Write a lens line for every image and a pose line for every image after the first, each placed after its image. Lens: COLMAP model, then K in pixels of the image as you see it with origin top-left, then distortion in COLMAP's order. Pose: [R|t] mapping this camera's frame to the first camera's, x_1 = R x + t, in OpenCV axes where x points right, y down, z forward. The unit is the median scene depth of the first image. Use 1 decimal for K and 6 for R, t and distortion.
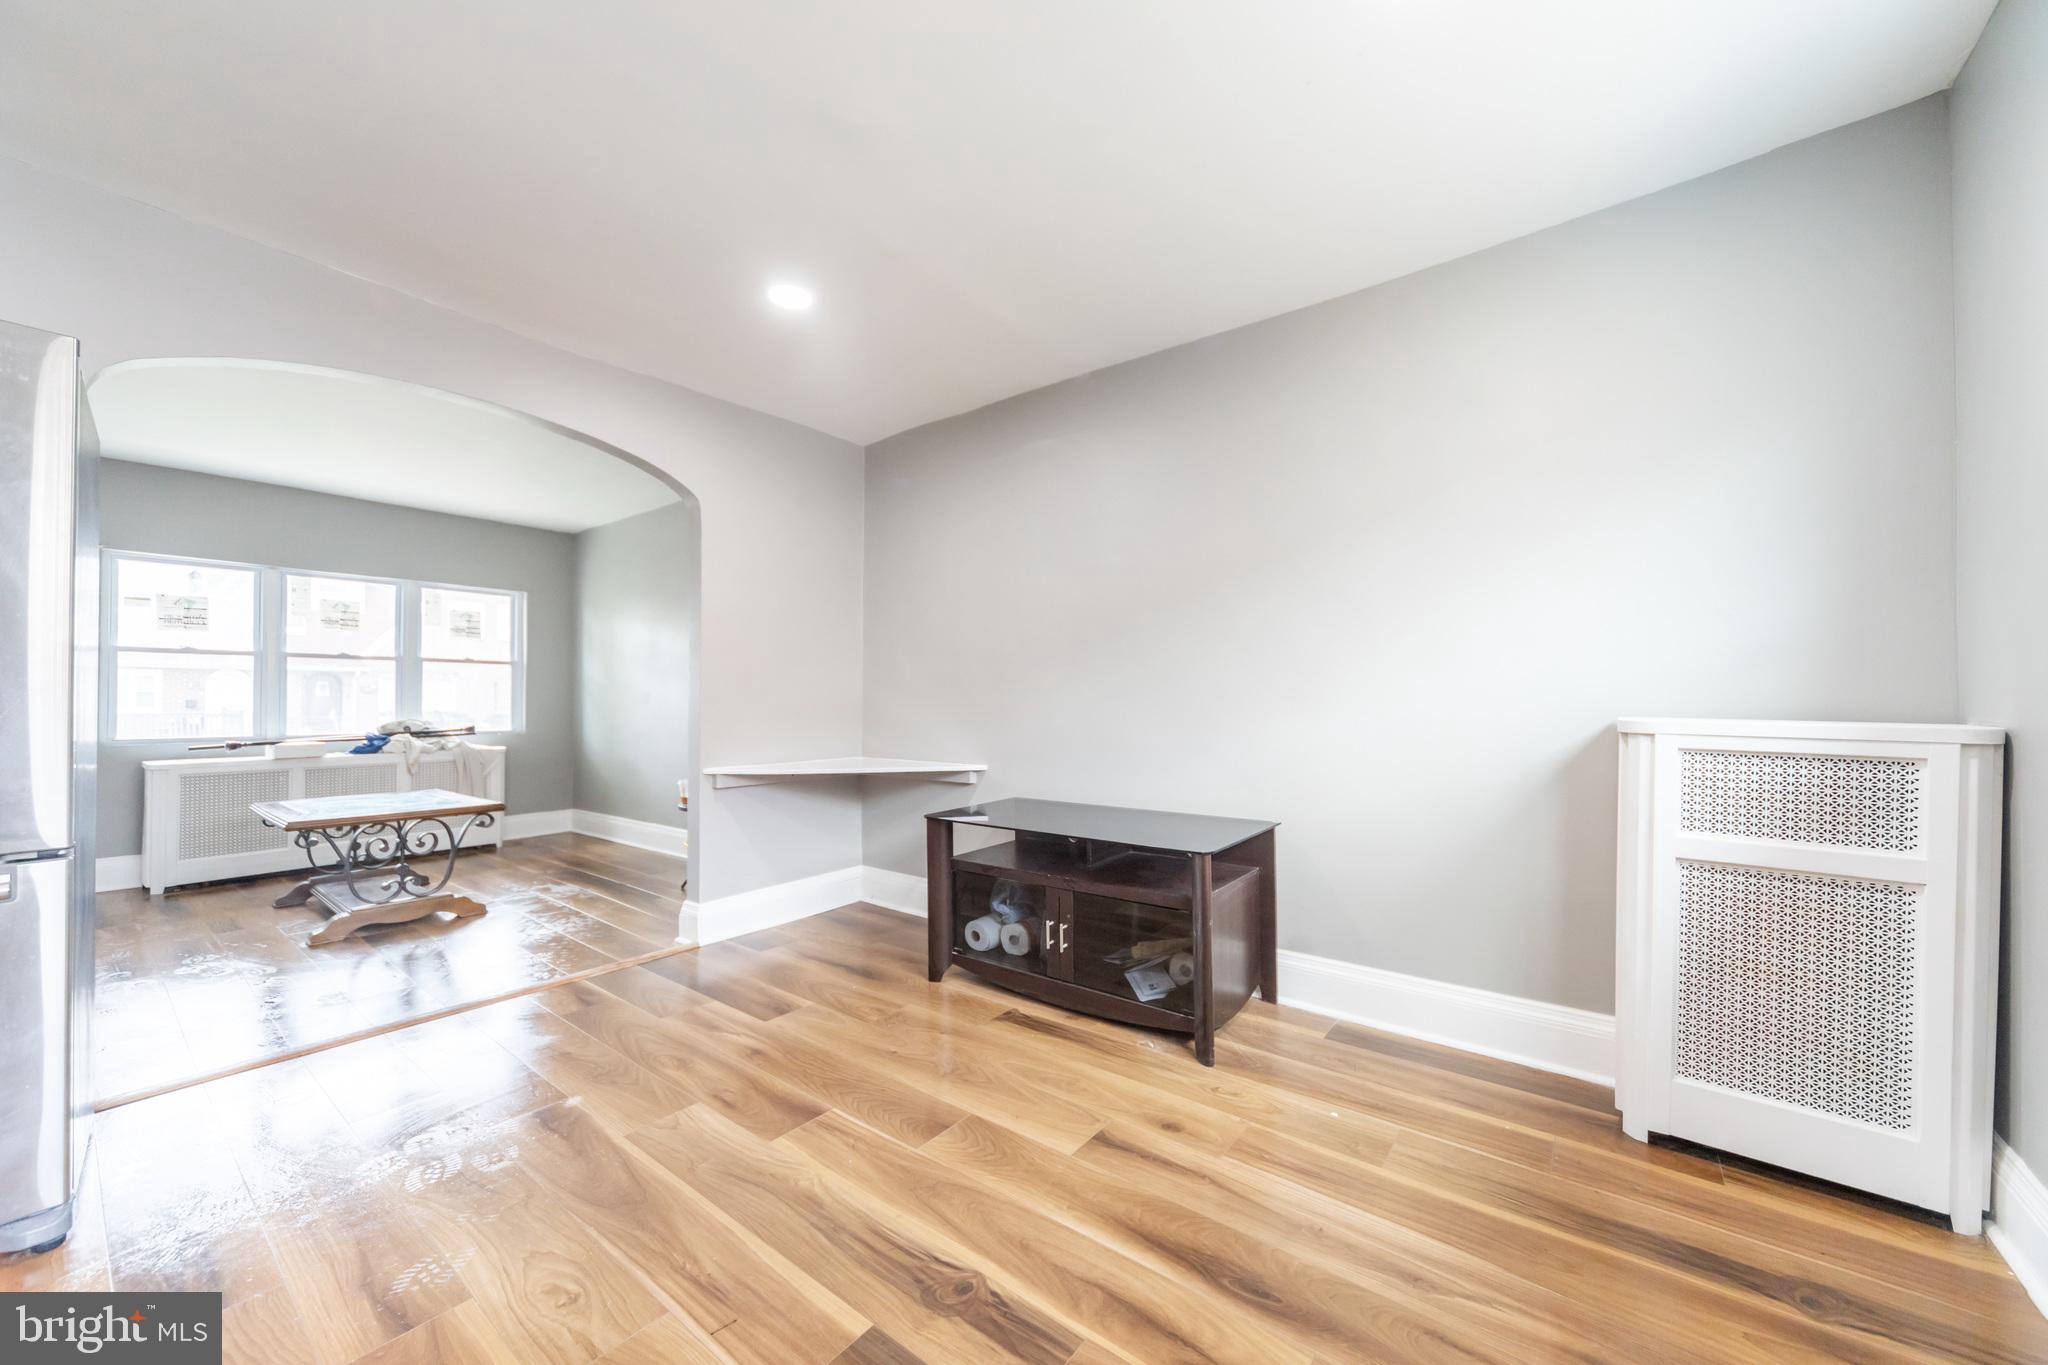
lens RADIAL K [[765.0, 0, 1024.0], [0, 765.0, 682.5], [0, 0, 1]] dist [-0.000782, -0.000059]
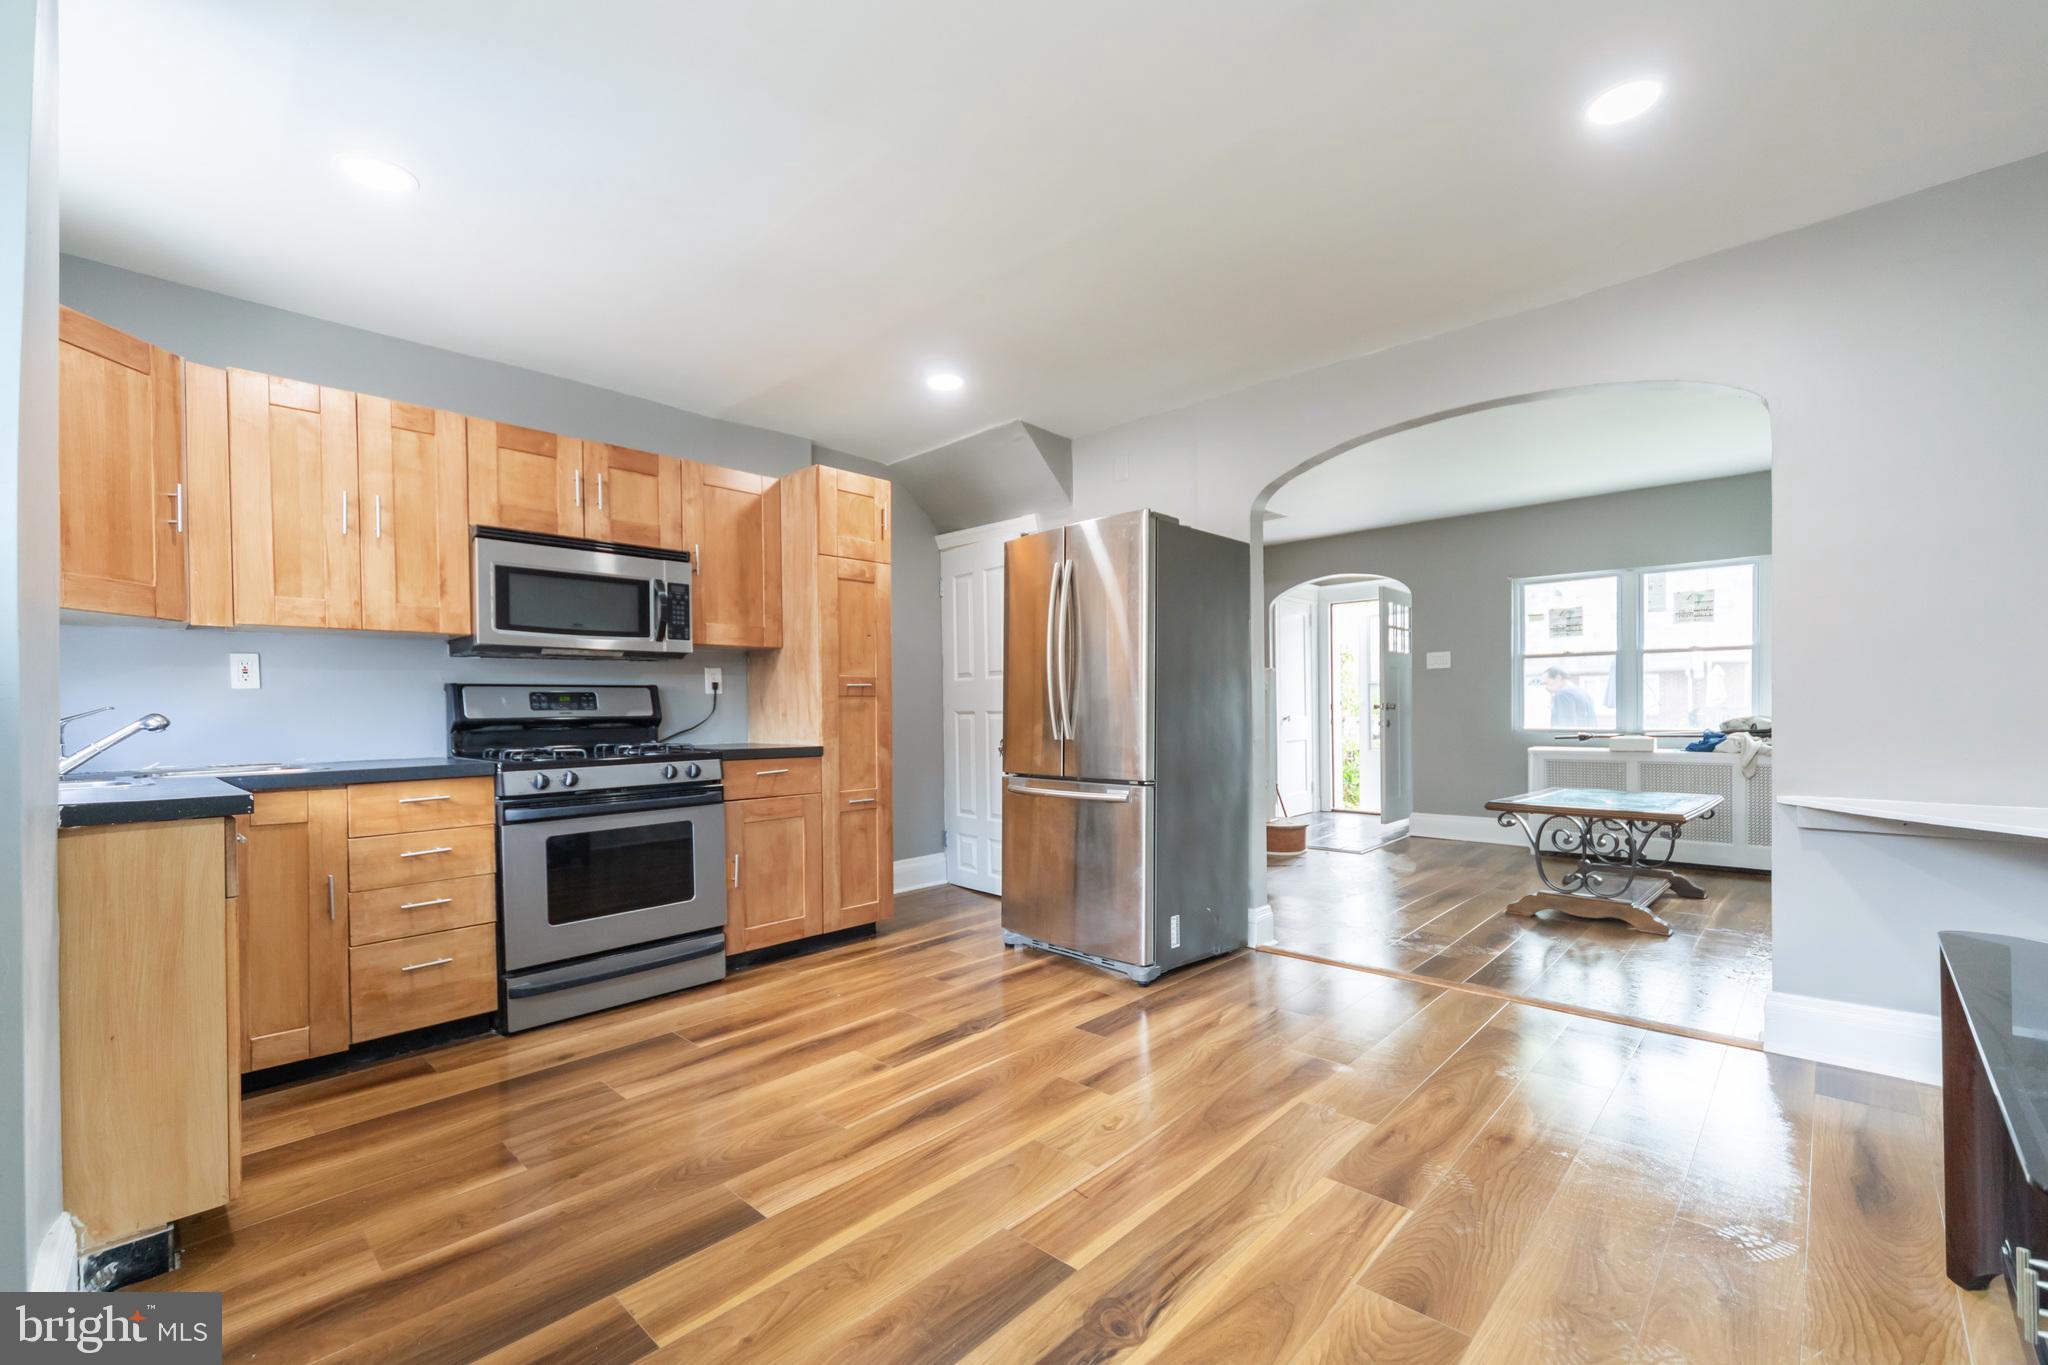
lens RADIAL K [[852.8, 0, 1019.3], [0, 852.8, 698.3], [0, 0, 1]] dist [0.001300, -0.000174]
pose [[-0.099181, -0.008050, -0.995037, 0.496620], [0.039002, 0.999167, -0.011971, 0.014241], [0.994305, -0.039995, -0.098784, 0.511942]]
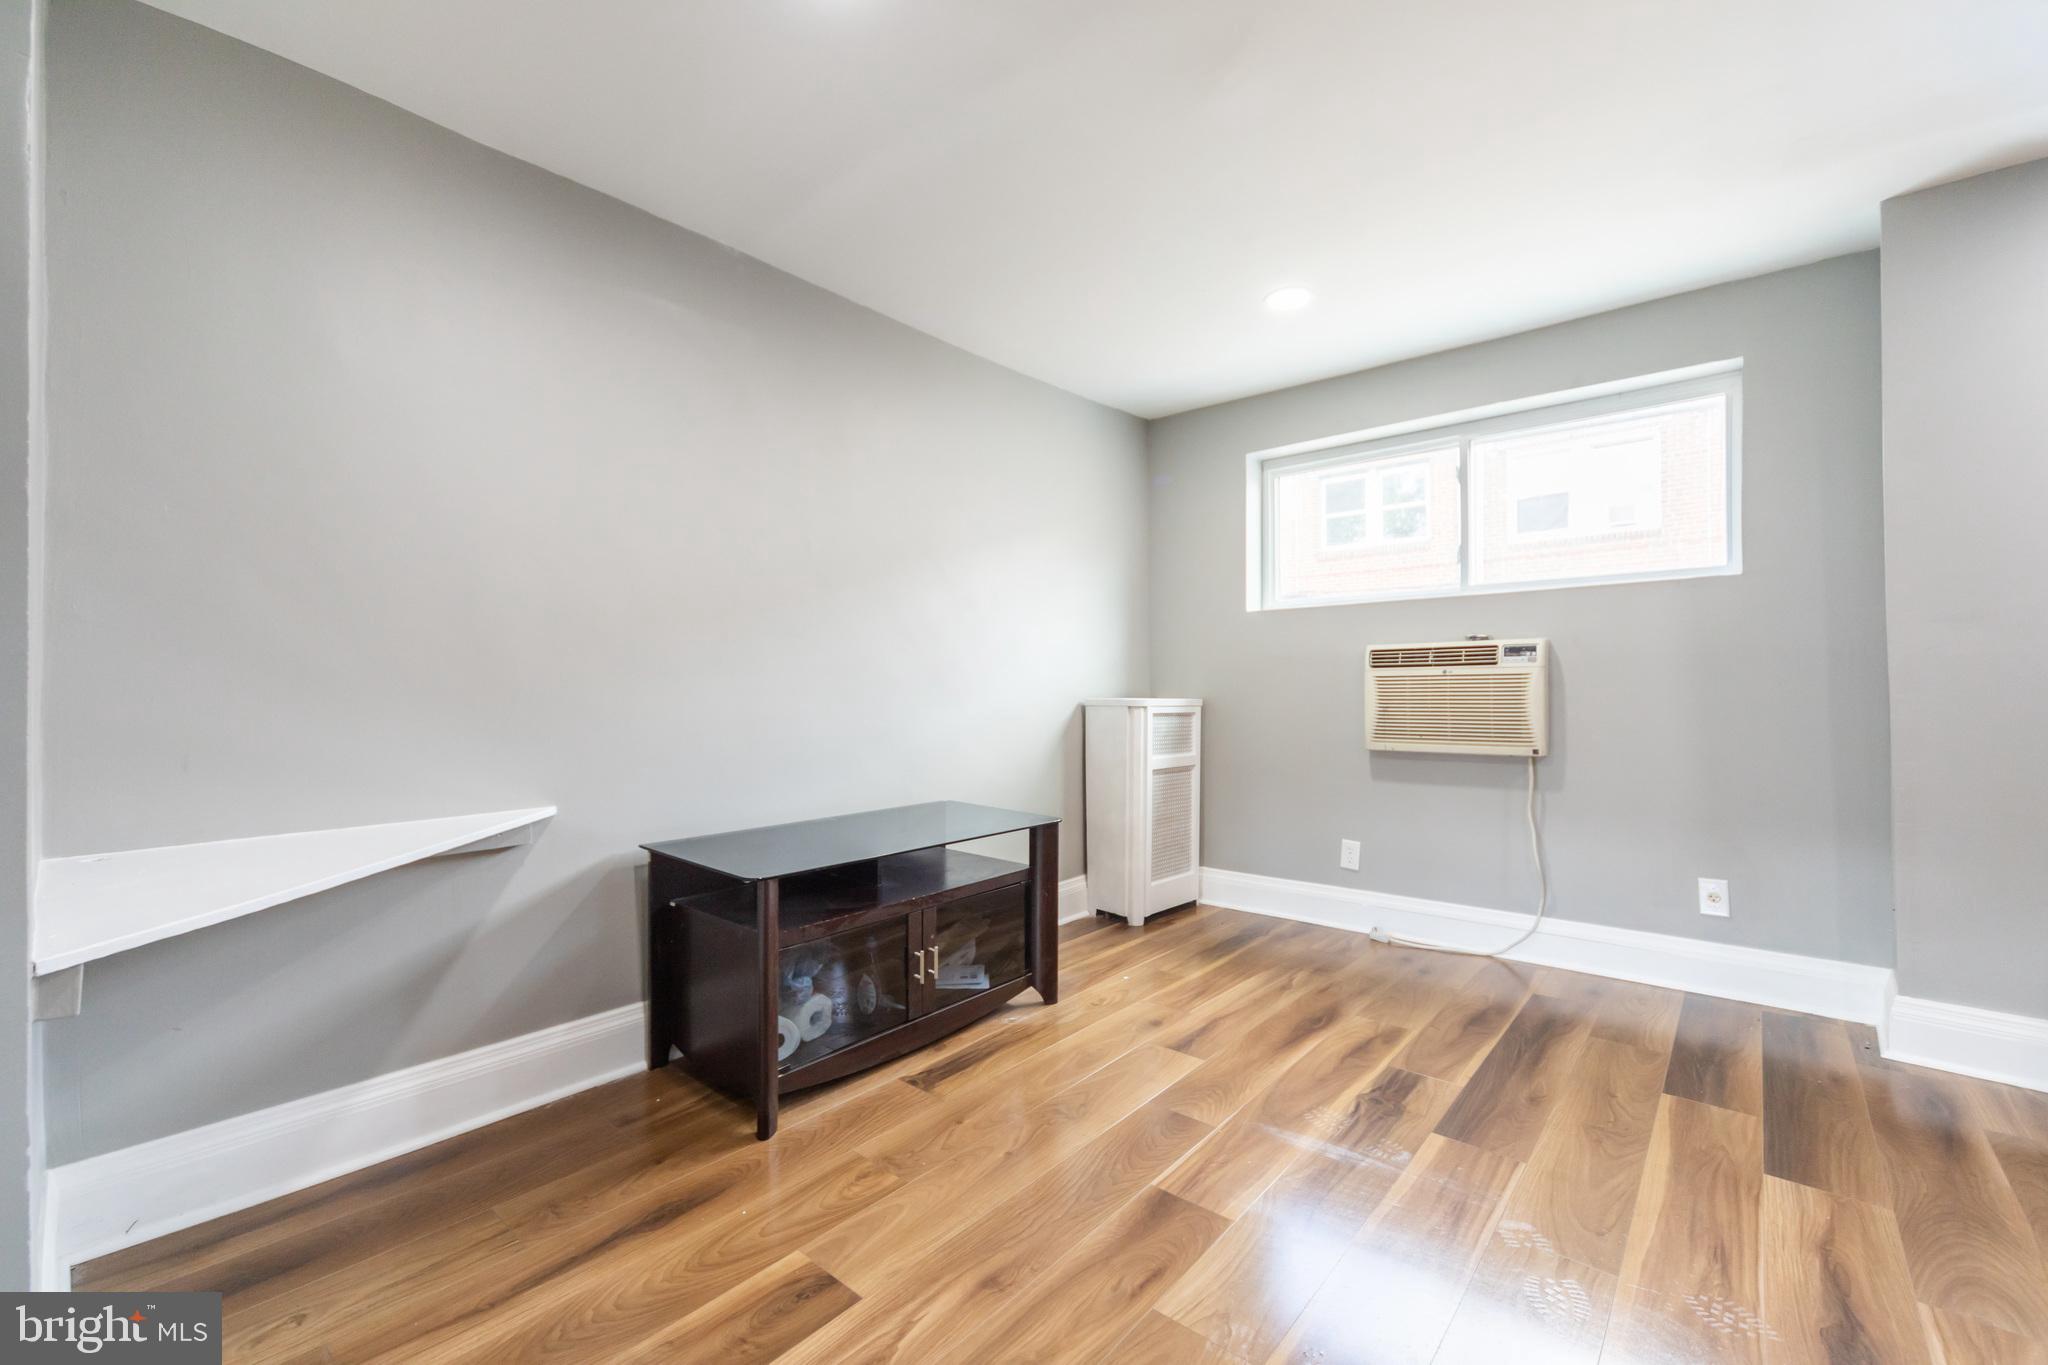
lens RADIAL K [[852.8, 0, 1019.3], [0, 852.8, 698.3], [0, 0, 1]] dist [0.001300, -0.000174]
pose [[0.049197, -0.011118, 0.998727, -0.851424], [-0.015234, 0.999813, 0.011880, 0.018892], [-0.998673, -0.015799, 0.049019, 0.806738]]
